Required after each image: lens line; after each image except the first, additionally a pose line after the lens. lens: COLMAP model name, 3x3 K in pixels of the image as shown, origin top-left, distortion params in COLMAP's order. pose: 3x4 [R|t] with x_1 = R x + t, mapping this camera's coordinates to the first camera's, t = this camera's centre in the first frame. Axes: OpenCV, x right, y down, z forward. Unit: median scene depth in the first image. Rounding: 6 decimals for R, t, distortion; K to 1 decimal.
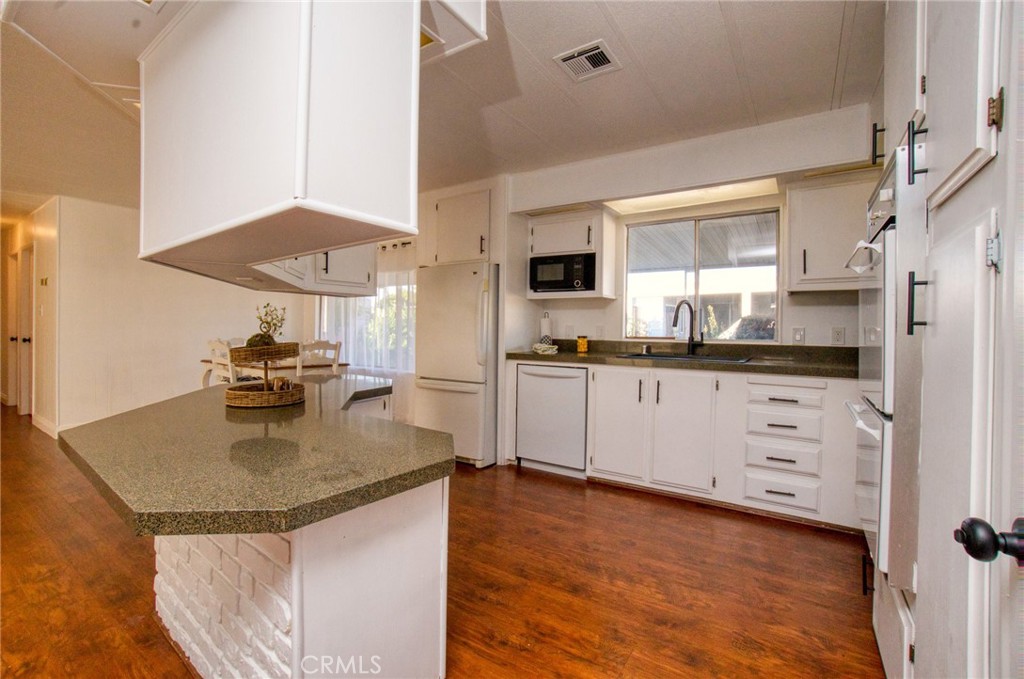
lens RADIAL K [[451.0, 0, 509.4], [0, 451.0, 330.9], [0, 0, 1]] dist [-0.037381, 0.009064]
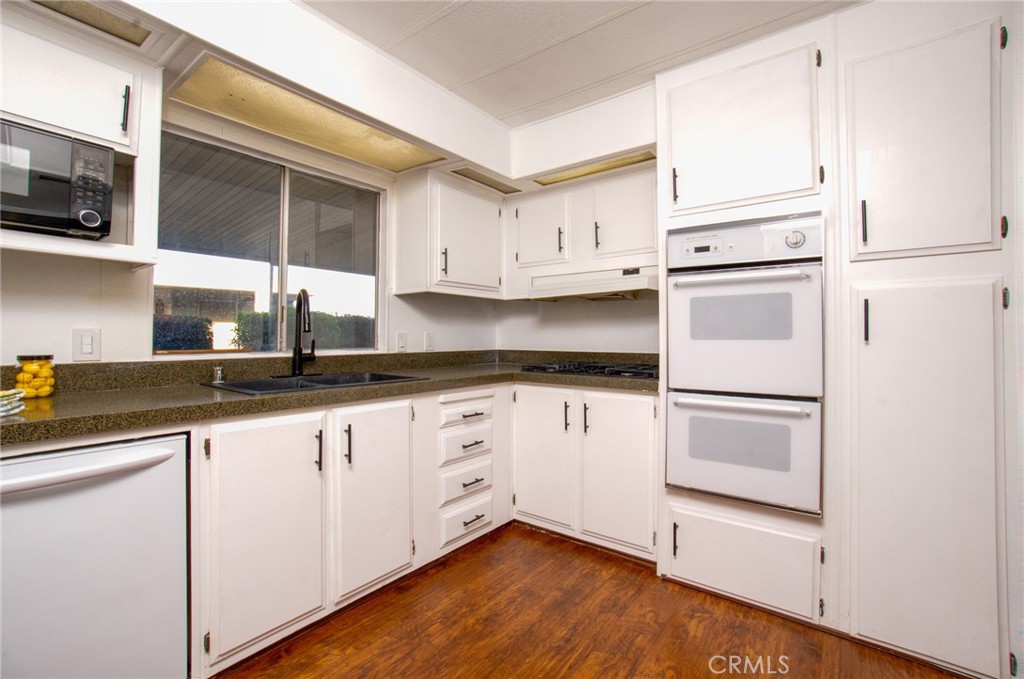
lens RADIAL K [[451.0, 0, 509.8], [0, 451.0, 338.3], [0, 0, 1]] dist [-0.037381, 0.009064]
pose [[0.051293, -0.009094, 0.998642, -0.207492], [0.011738, 0.999895, 0.008502, -0.001177], [-0.998615, 0.011286, 0.051395, 0.685324]]
